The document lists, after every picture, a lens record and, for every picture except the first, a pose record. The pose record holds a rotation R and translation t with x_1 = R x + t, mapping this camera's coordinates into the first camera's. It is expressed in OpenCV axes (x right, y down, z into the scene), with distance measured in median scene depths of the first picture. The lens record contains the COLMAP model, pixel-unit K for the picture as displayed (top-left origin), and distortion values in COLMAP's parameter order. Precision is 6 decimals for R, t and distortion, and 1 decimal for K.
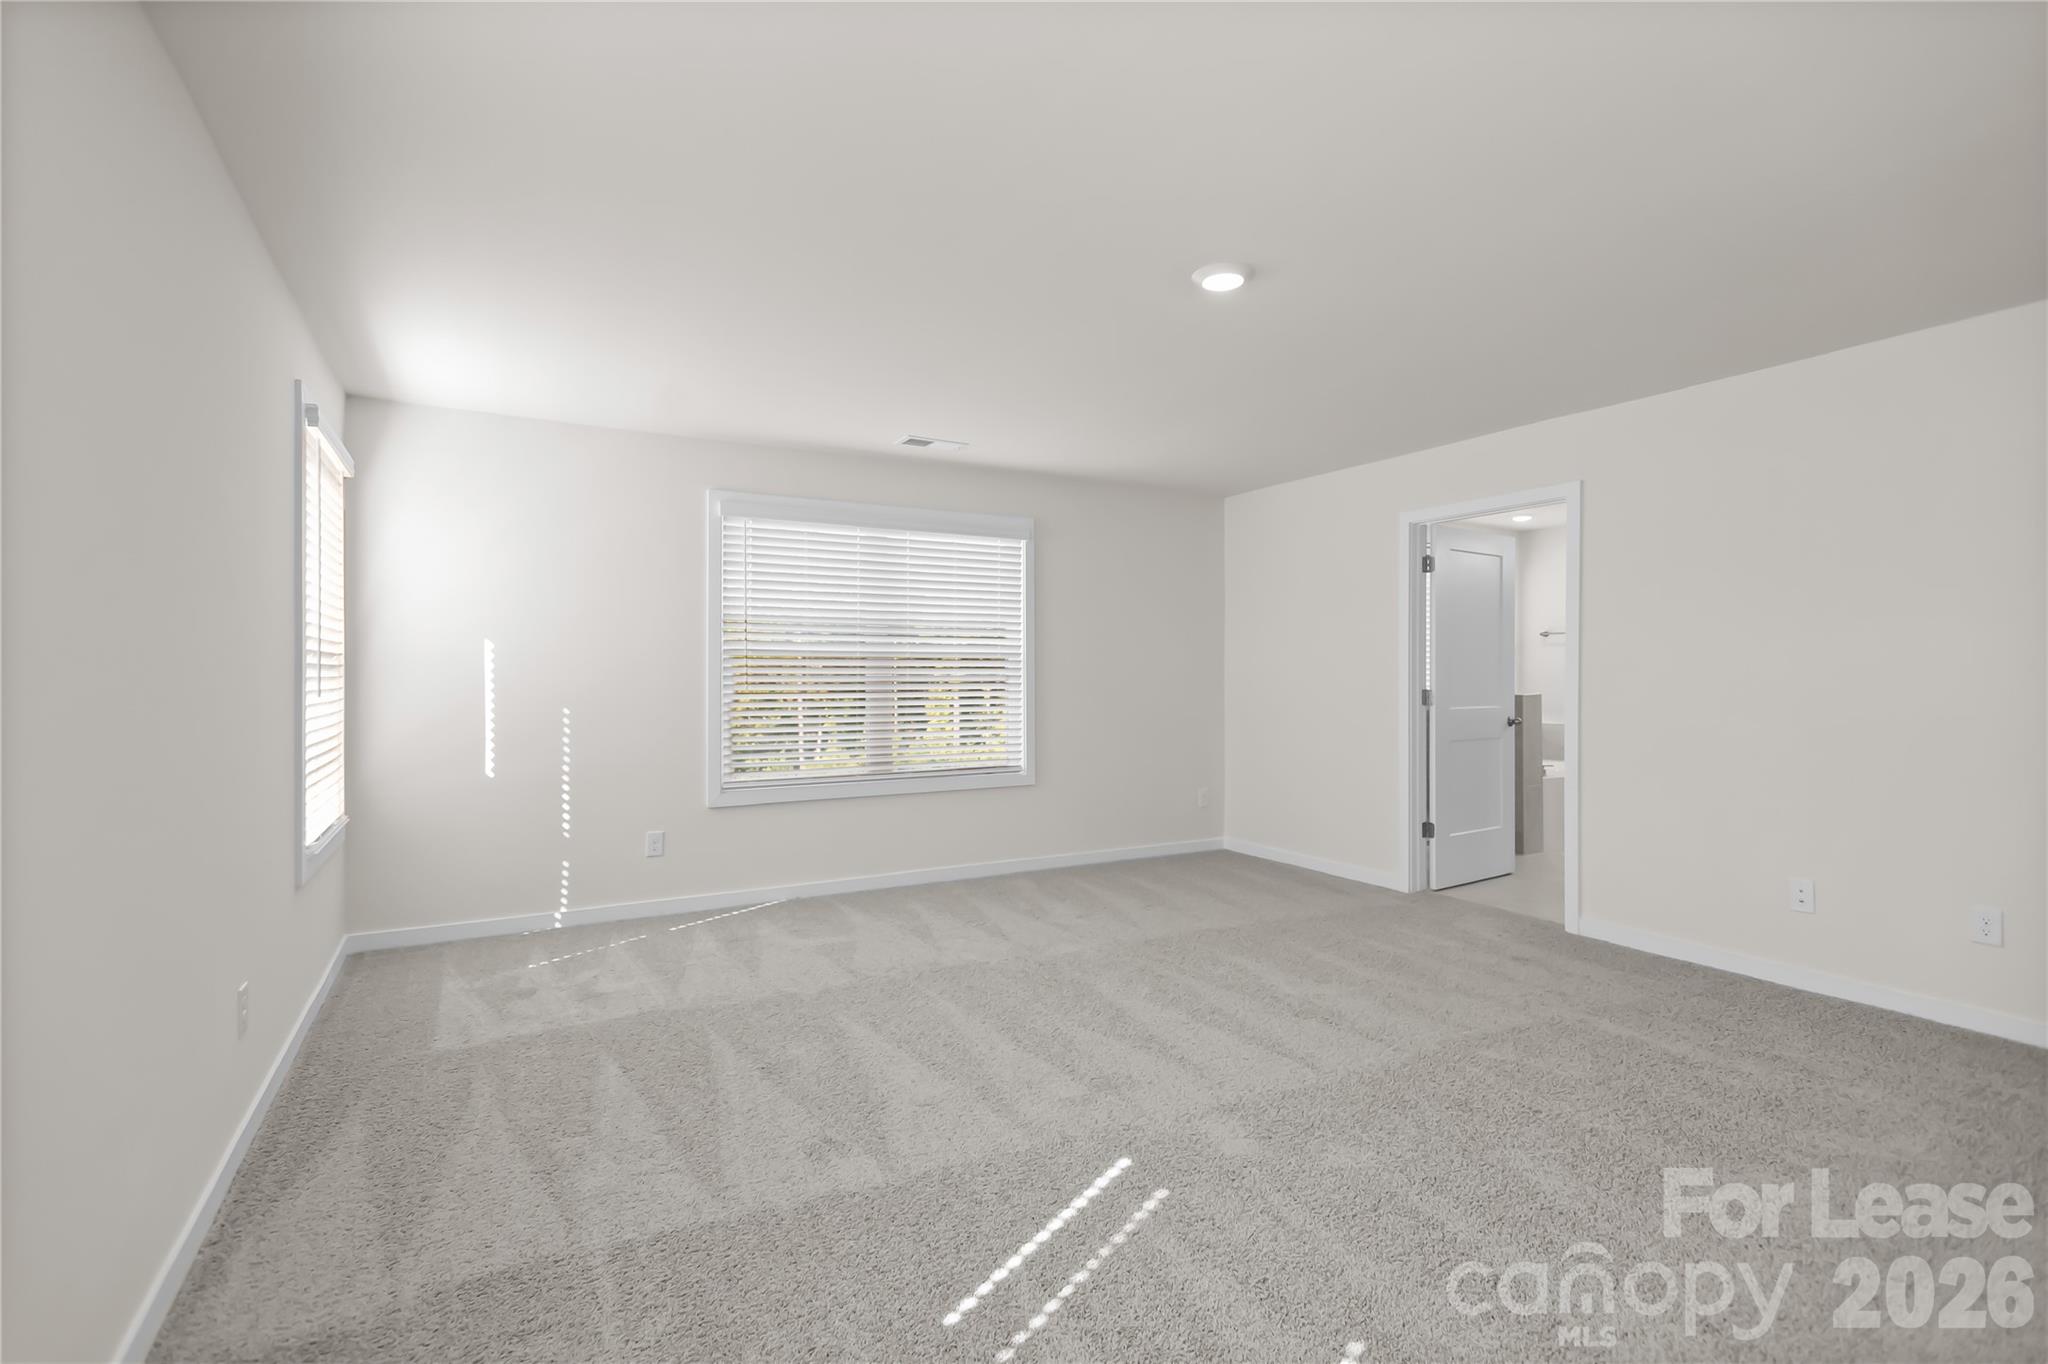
lens RADIAL K [[958.7, 0, 1000.8], [0, 958.7, 645.0], [0, 0, 1]] dist [0.028067, -0.009857]
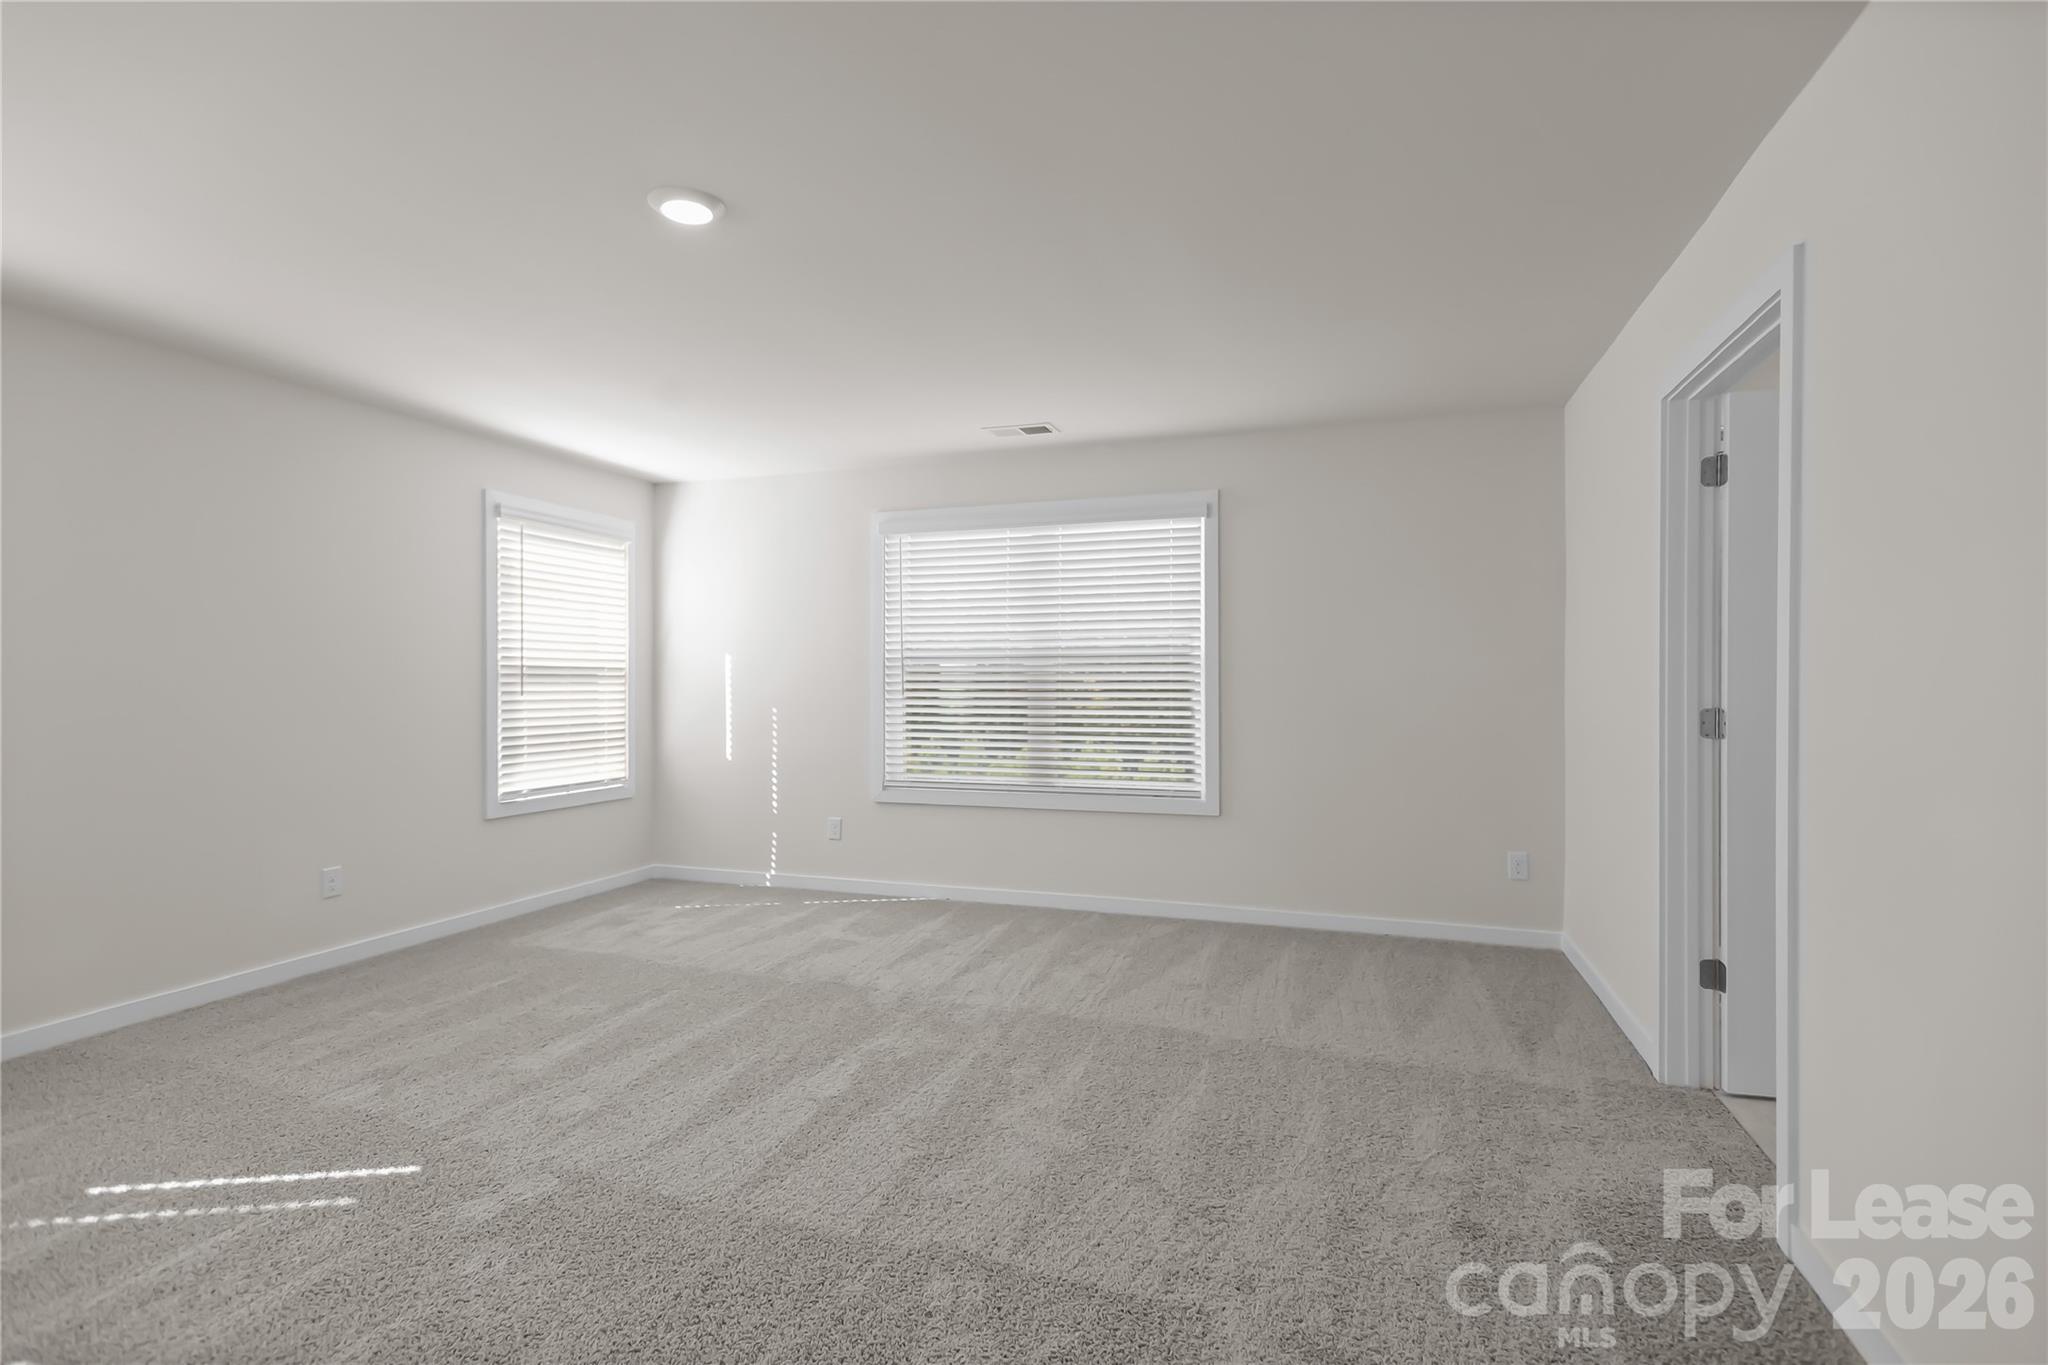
lens RADIAL K [[958.7, 0, 1000.8], [0, 958.7, 645.5], [0, 0, 1]] dist [0.028067, -0.009857]
pose [[0.662841, -0.029473, -0.748180, 0.666062], [0.023049, 0.999555, -0.018955, 0.015986], [0.748405, -0.004680, 0.663225, 0.409410]]
